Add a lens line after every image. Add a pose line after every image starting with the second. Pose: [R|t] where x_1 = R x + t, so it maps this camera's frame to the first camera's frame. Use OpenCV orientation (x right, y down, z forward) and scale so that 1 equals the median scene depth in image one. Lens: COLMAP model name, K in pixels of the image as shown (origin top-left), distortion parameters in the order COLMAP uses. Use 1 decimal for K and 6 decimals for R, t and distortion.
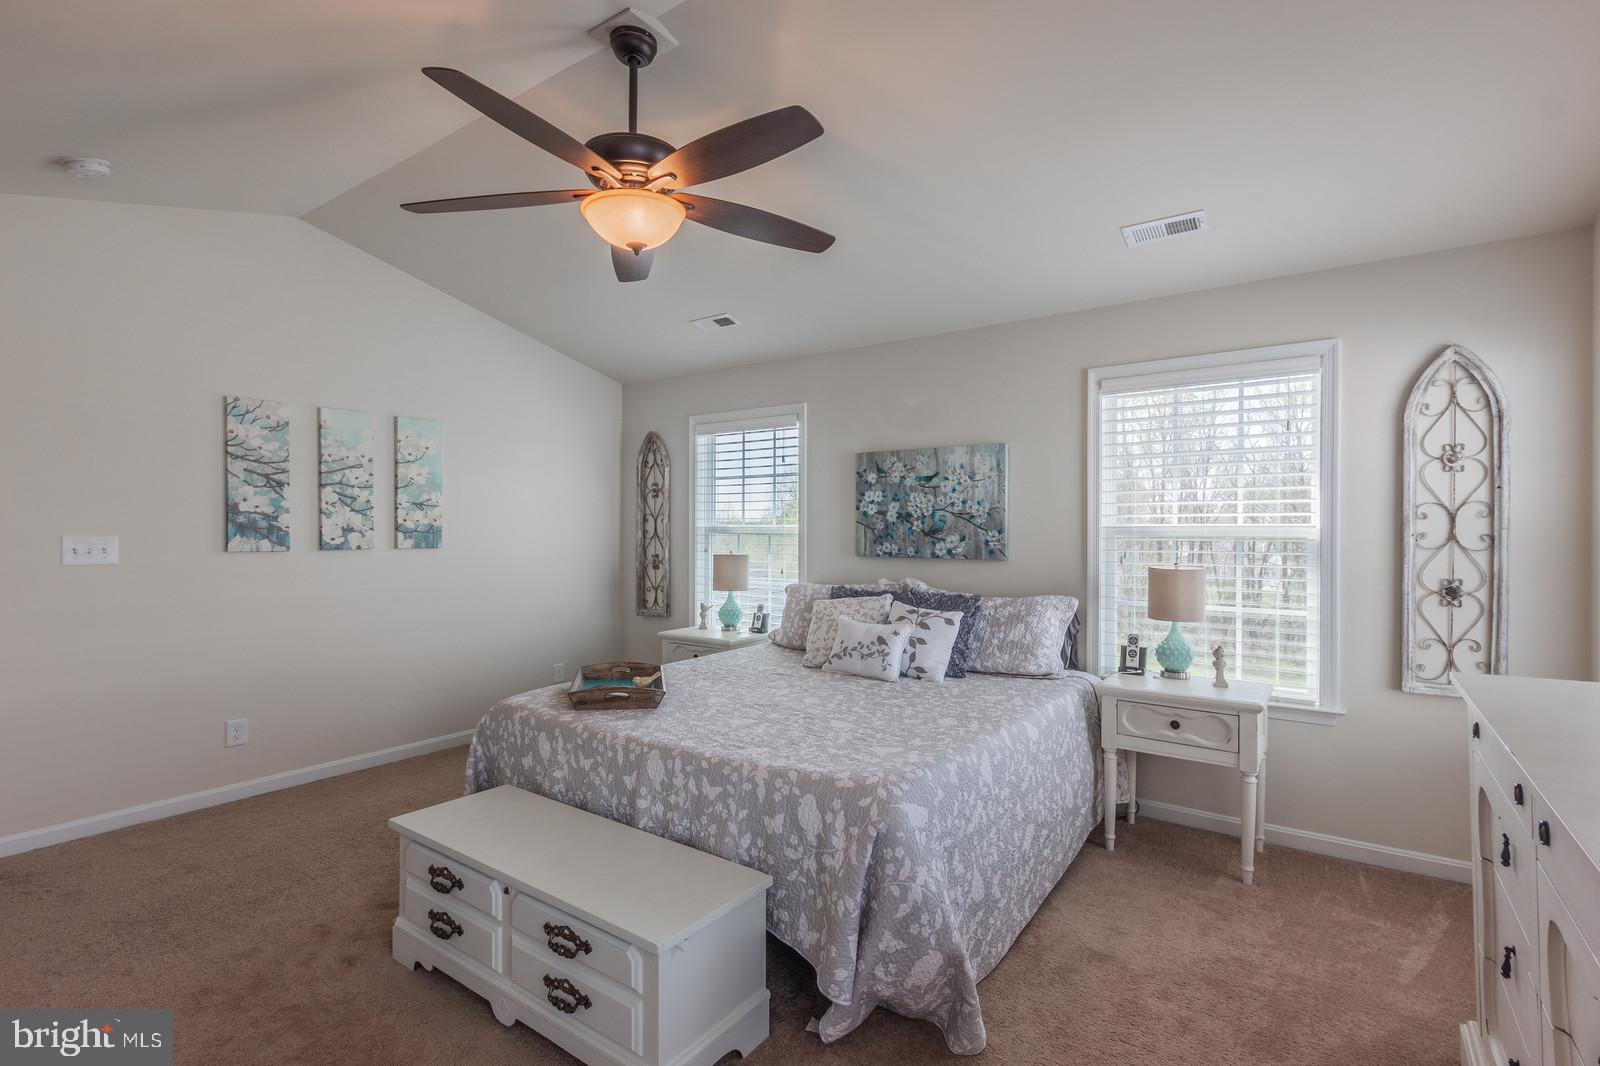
lens RADIAL K [[741.7, 0, 813.2], [0, 741.7, 526.4], [0, 0, 1]] dist [0.016759, -0.005072]
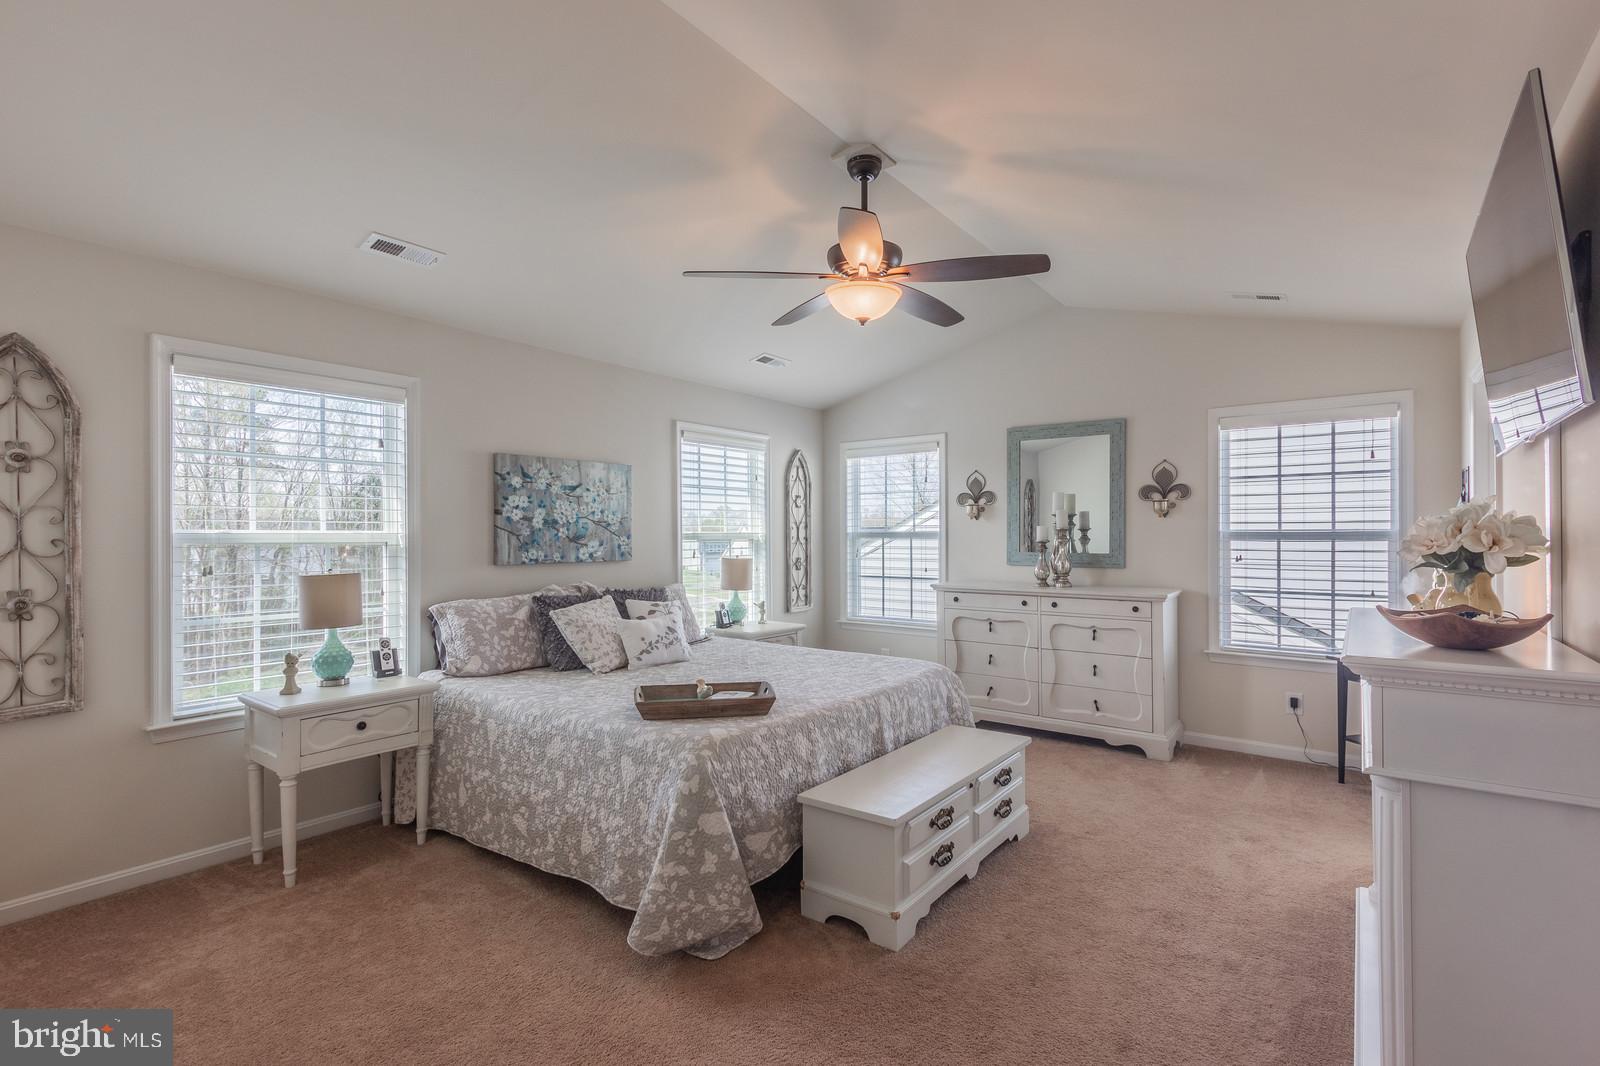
lens RADIAL K [[741.7, 0, 796.3], [0, 741.7, 540.4], [0, 0, 1]] dist [0.016759, -0.005072]
pose [[0.048654, -0.008436, 0.998780, -0.984626], [-0.001725, 0.999962, 0.008530, 0.001070], [-0.998814, -0.002138, 0.048637, 0.685626]]
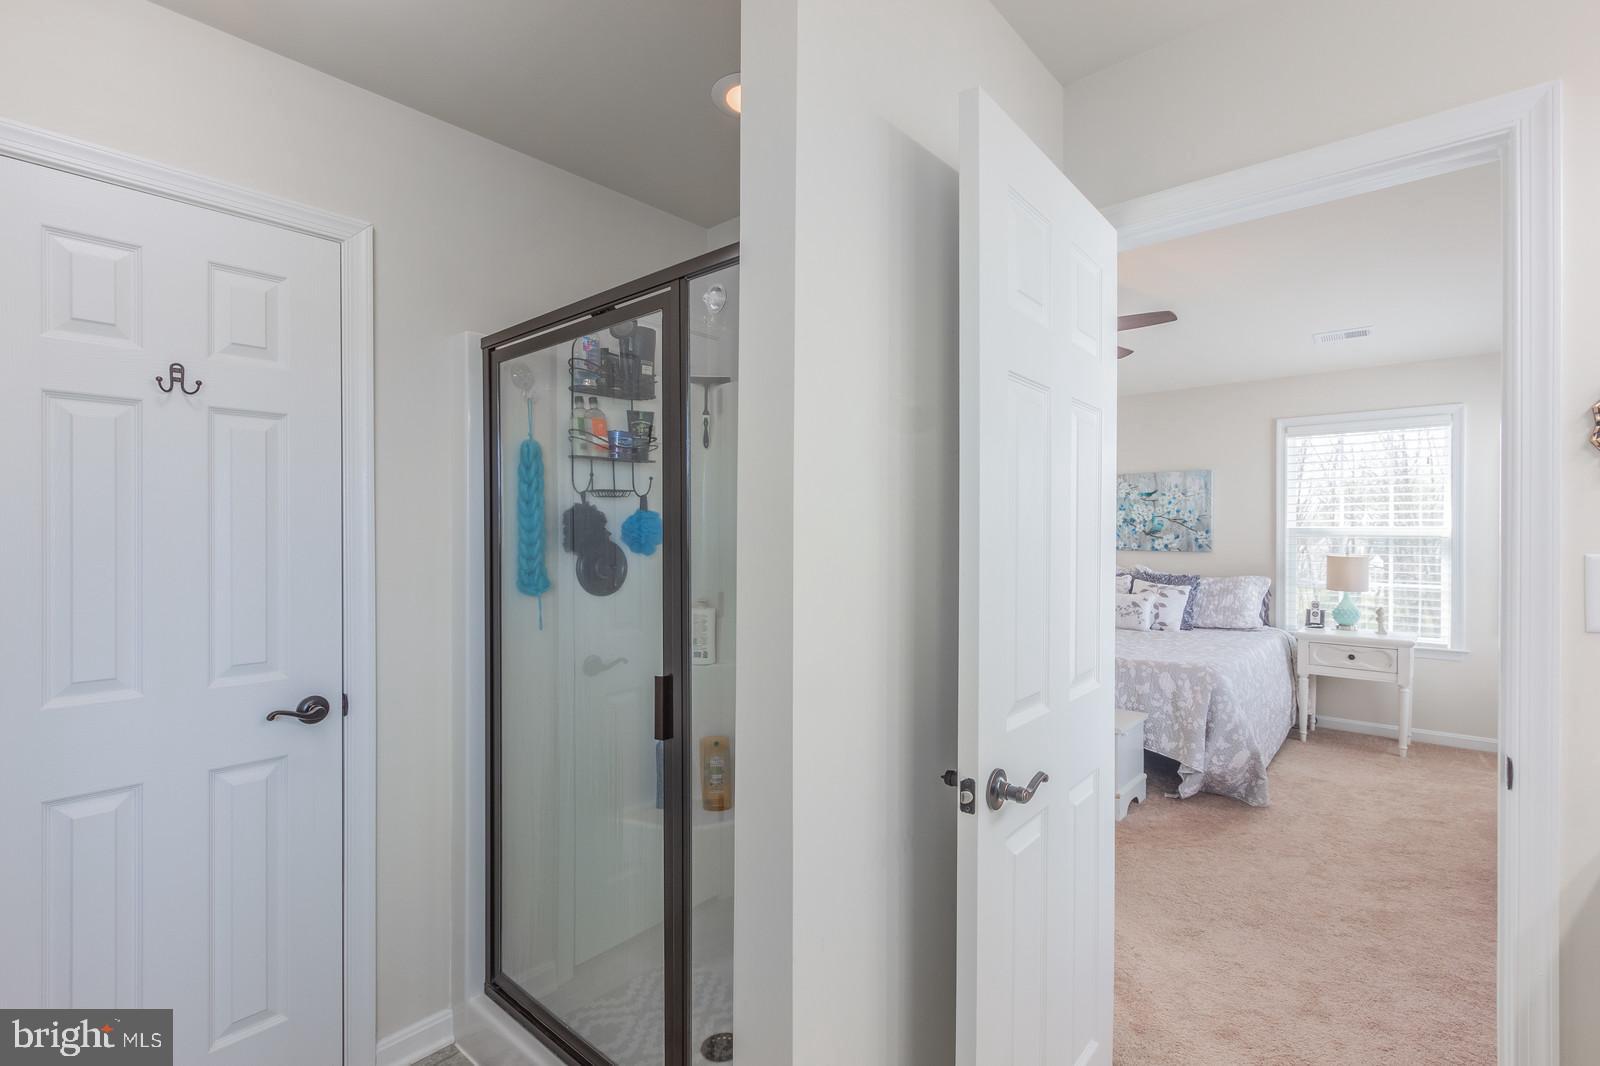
lens RADIAL K [[741.7, 0, 821.0], [0, 741.7, 528.2], [0, 0, 1]] dist [0.016759, -0.005072]
pose [[0.996811, 0.000573, -0.079802, -0.385233], [-0.000638, 0.999999, -0.000788, 0.001451], [0.079801, 0.000837, 0.996810, -0.499310]]
